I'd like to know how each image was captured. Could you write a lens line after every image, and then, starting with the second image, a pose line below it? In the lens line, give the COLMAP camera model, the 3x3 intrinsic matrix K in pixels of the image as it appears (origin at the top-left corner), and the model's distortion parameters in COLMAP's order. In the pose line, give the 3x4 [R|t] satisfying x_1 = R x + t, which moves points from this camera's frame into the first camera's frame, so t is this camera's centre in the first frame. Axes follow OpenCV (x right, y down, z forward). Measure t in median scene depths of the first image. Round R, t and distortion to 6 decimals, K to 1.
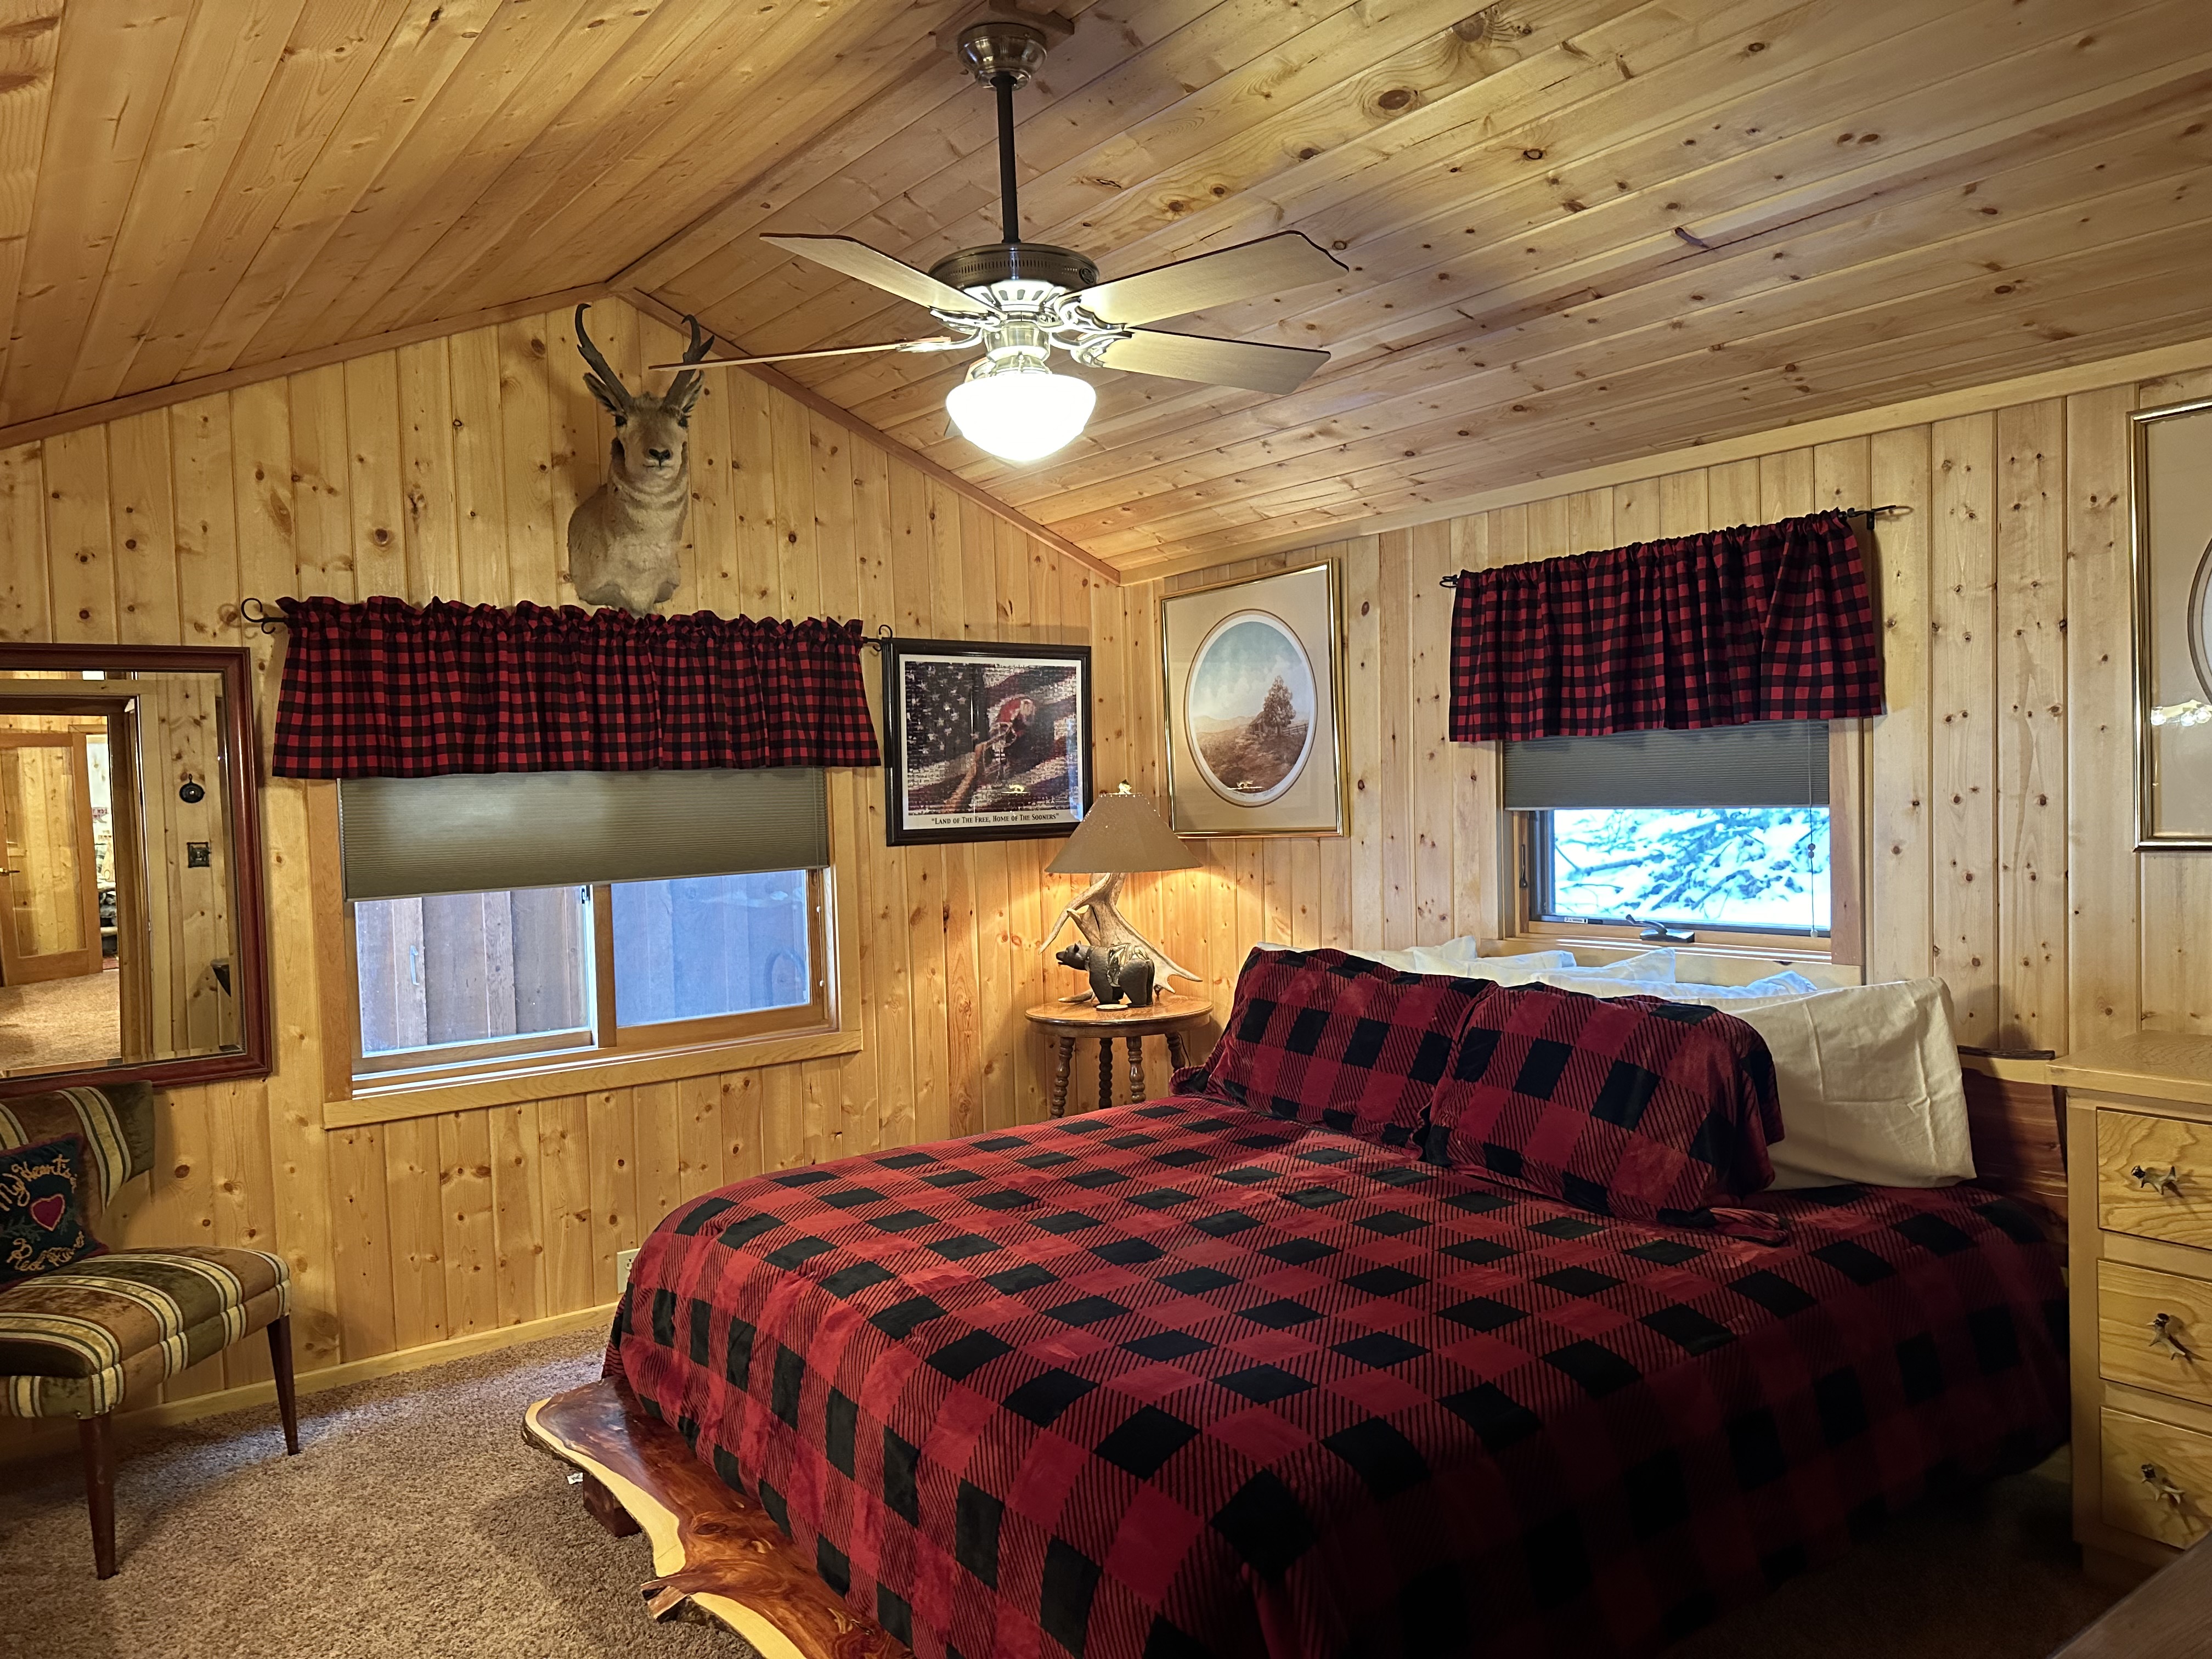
lens RADIAL K [[1521.0, 0, 1105.4], [0, 1521.0, 830.9], [0, 0, 1]] dist [0.113855, -0.171038]
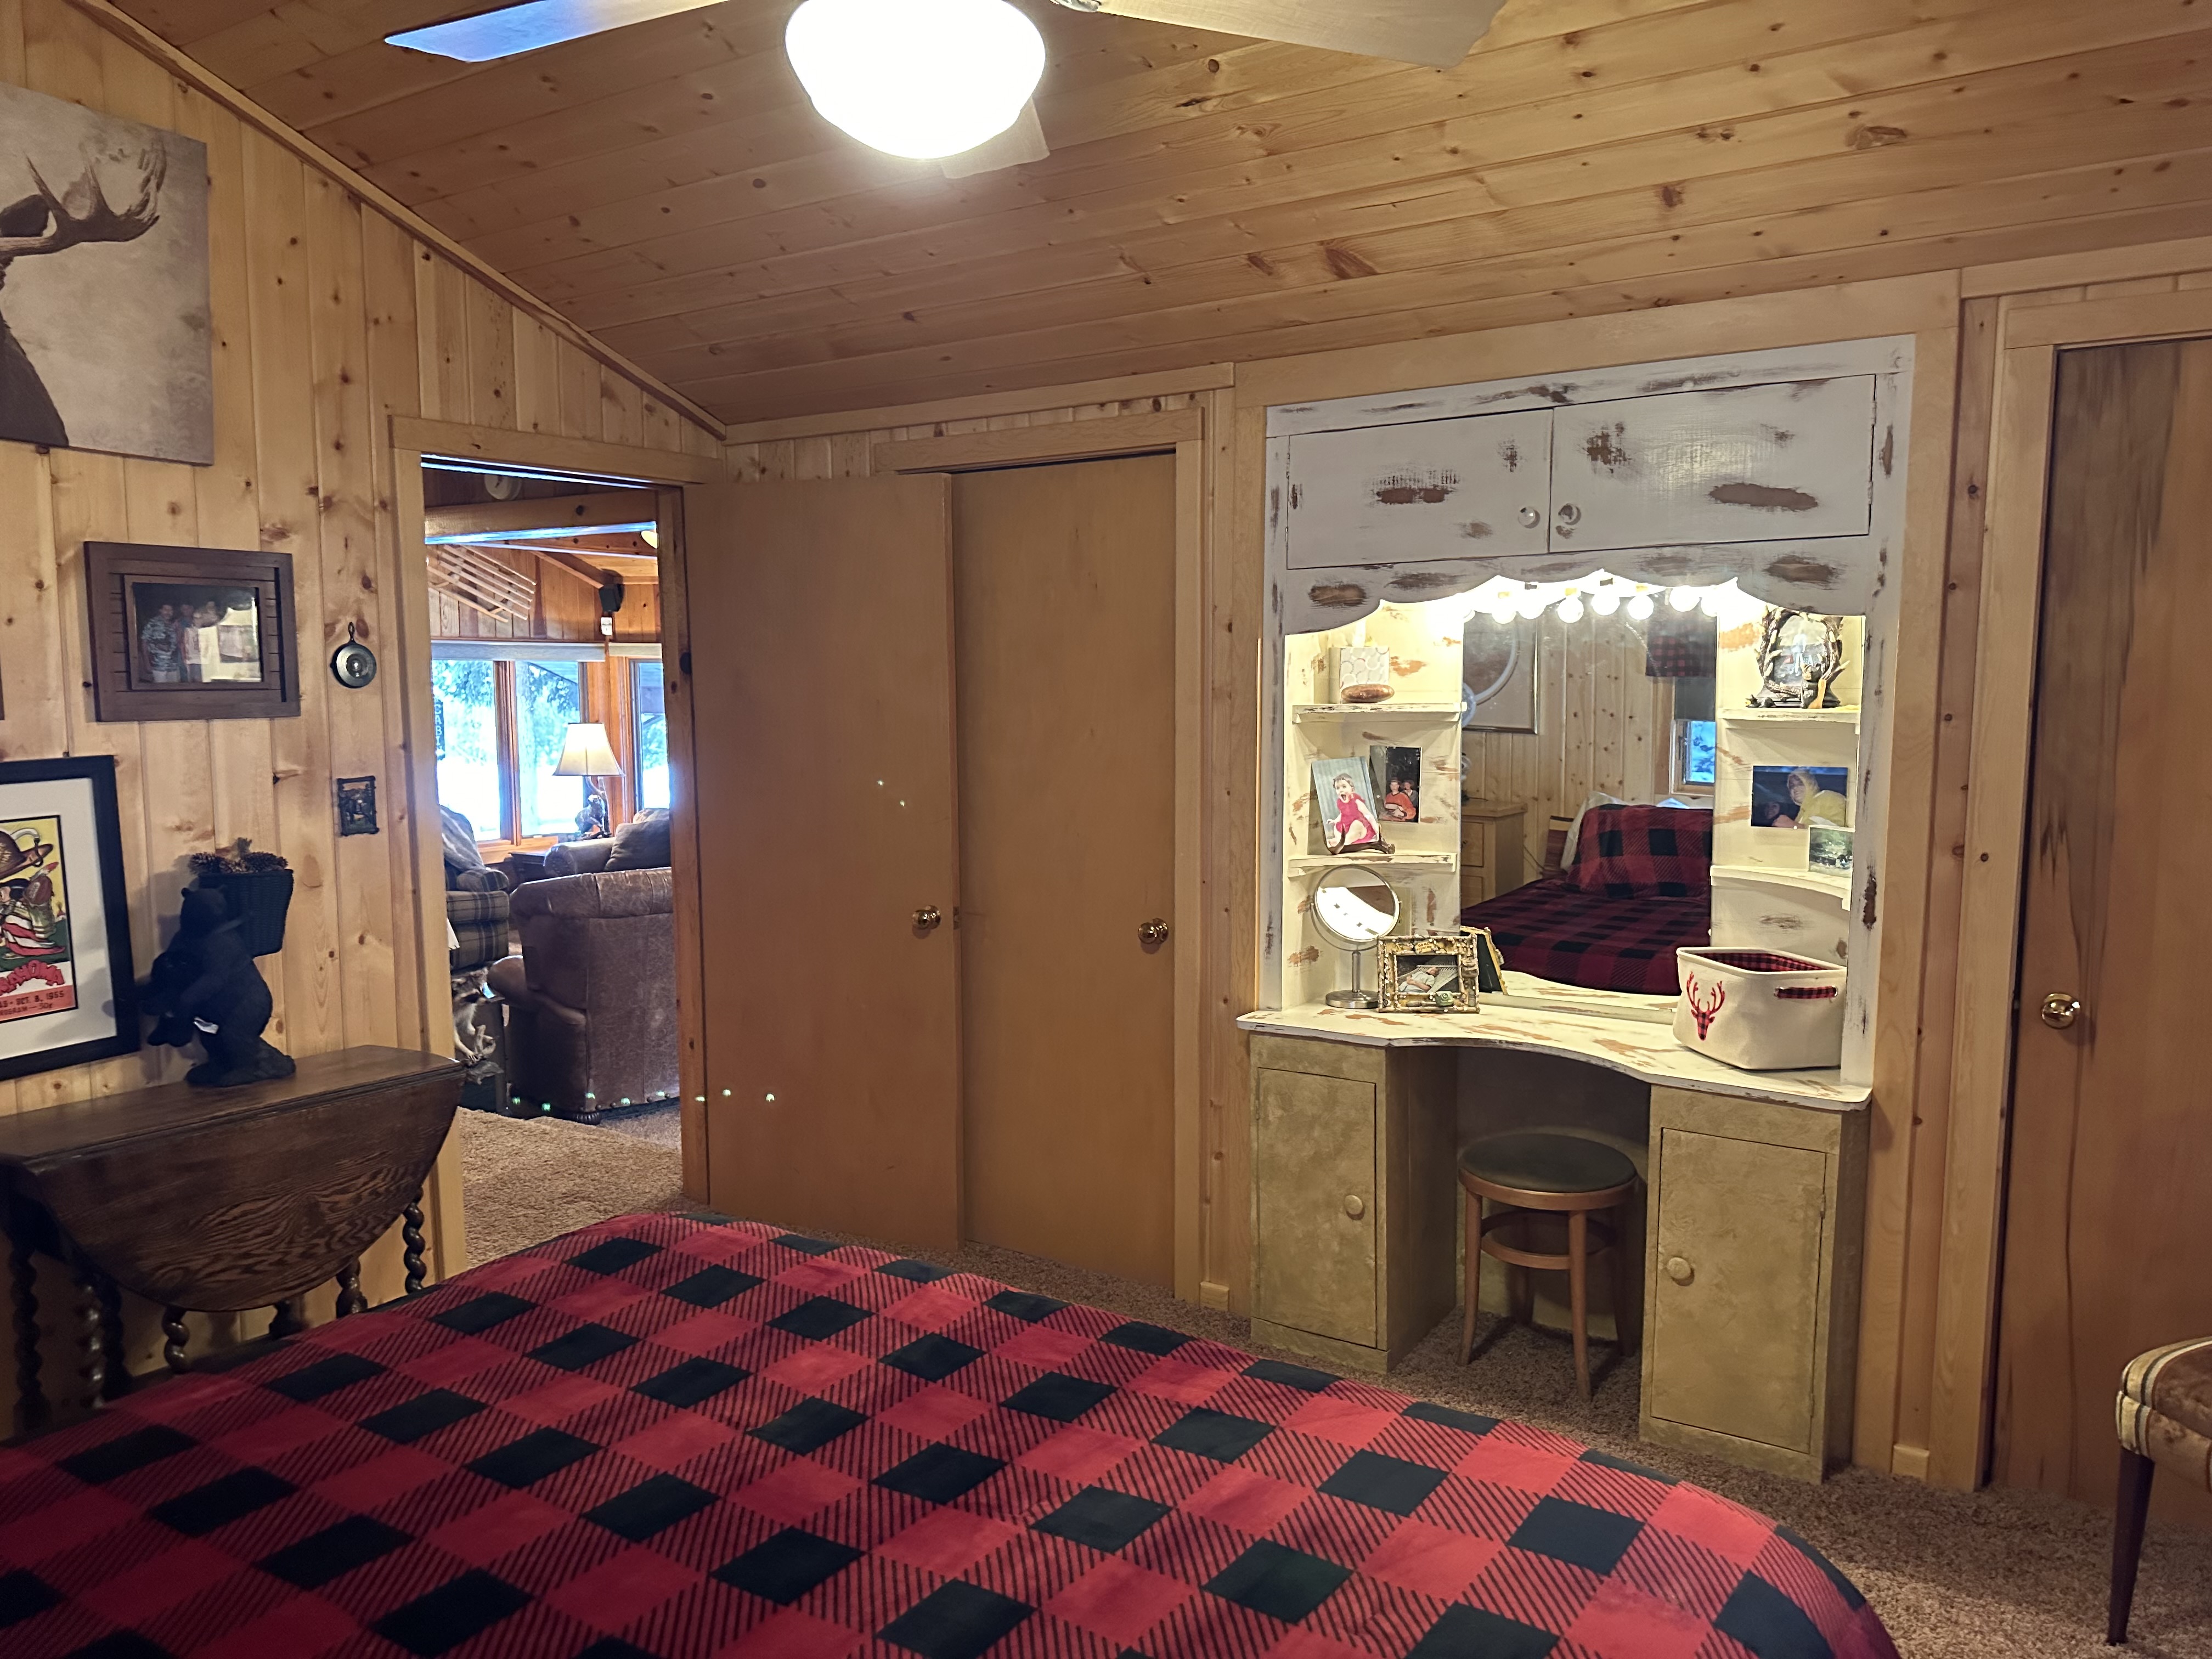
lens RADIAL K [[1532.1, 0, 1100.3], [0, 1532.1, 835.8], [0, 0, 1]] dist [0.076442, -0.059329]
pose [[-0.940391, 0.074507, -0.331834, 0.068844], [0.027914, 0.989325, 0.143030, -0.047252], [0.338948, 0.125241, -0.932432, 1.087829]]
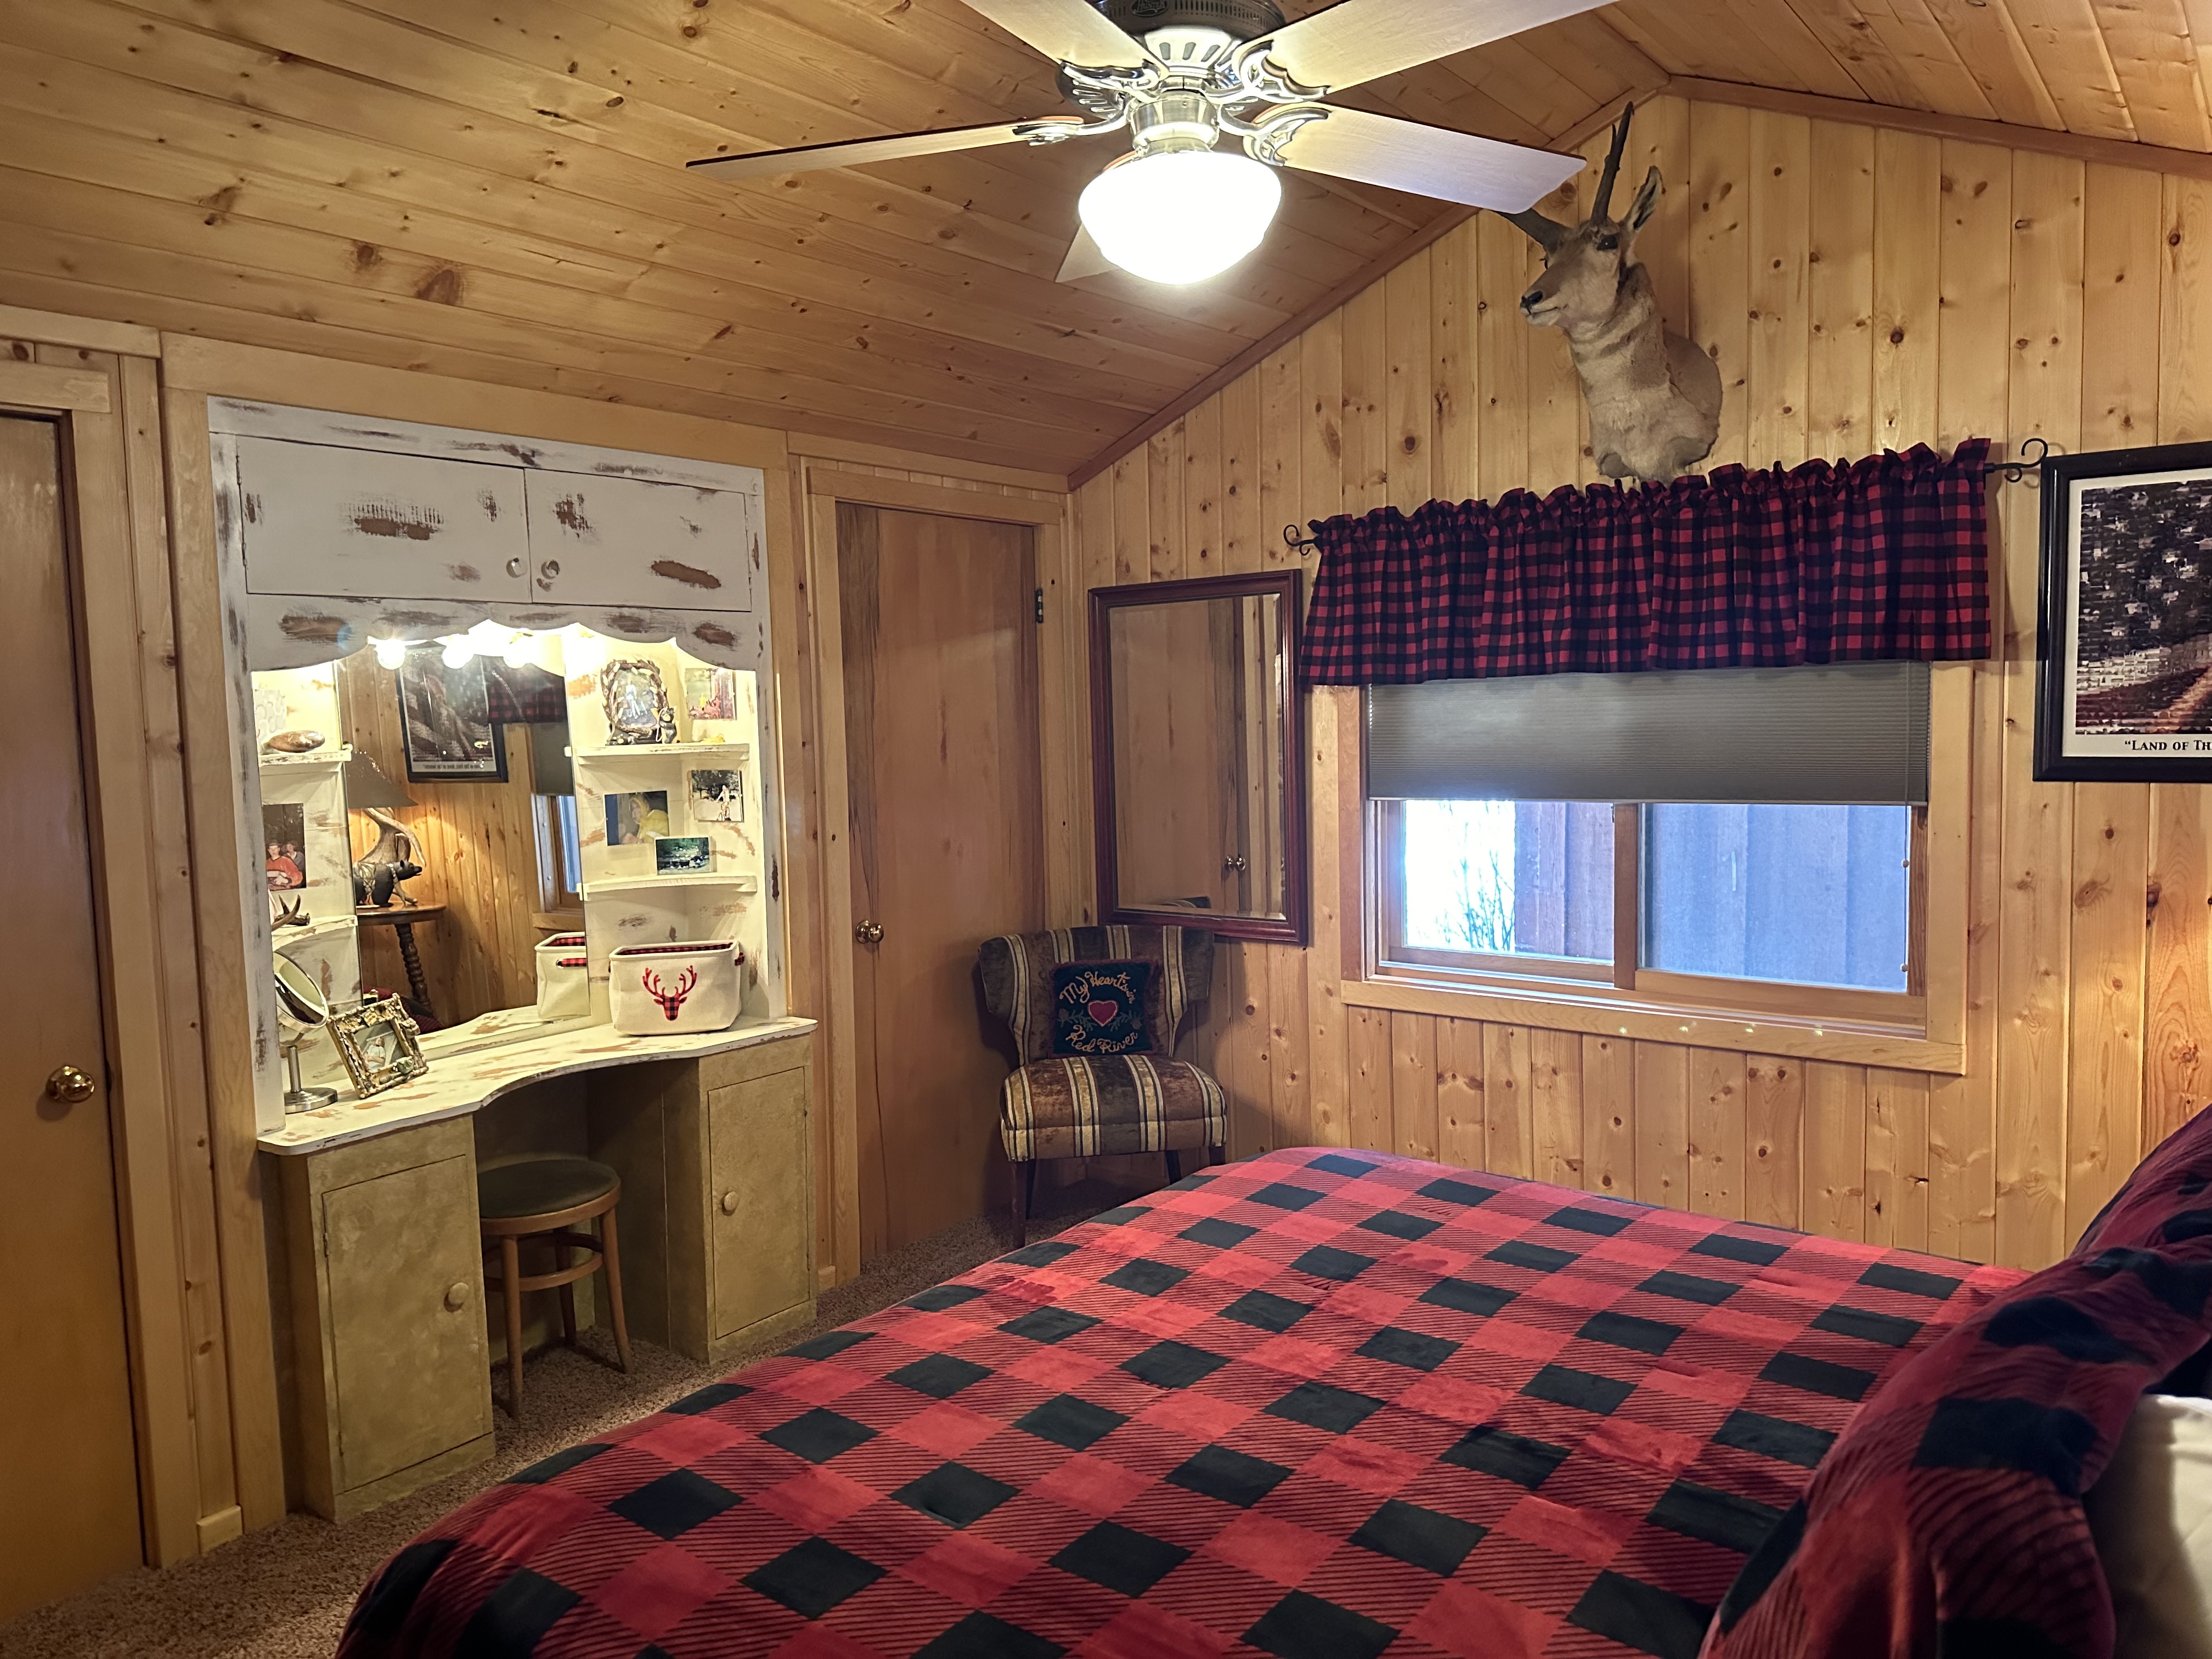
lens RADIAL K [[1547.1, 0, 1108.6], [0, 1547.1, 812.9], [0, 0, 1]] dist [0.069477, -0.103745]
pose [[0.257883, 0.091262, -0.961856, 0.468802], [-0.011200, 0.995744, 0.091475, -0.038666], [0.966111, -0.012817, 0.257807, 0.517682]]
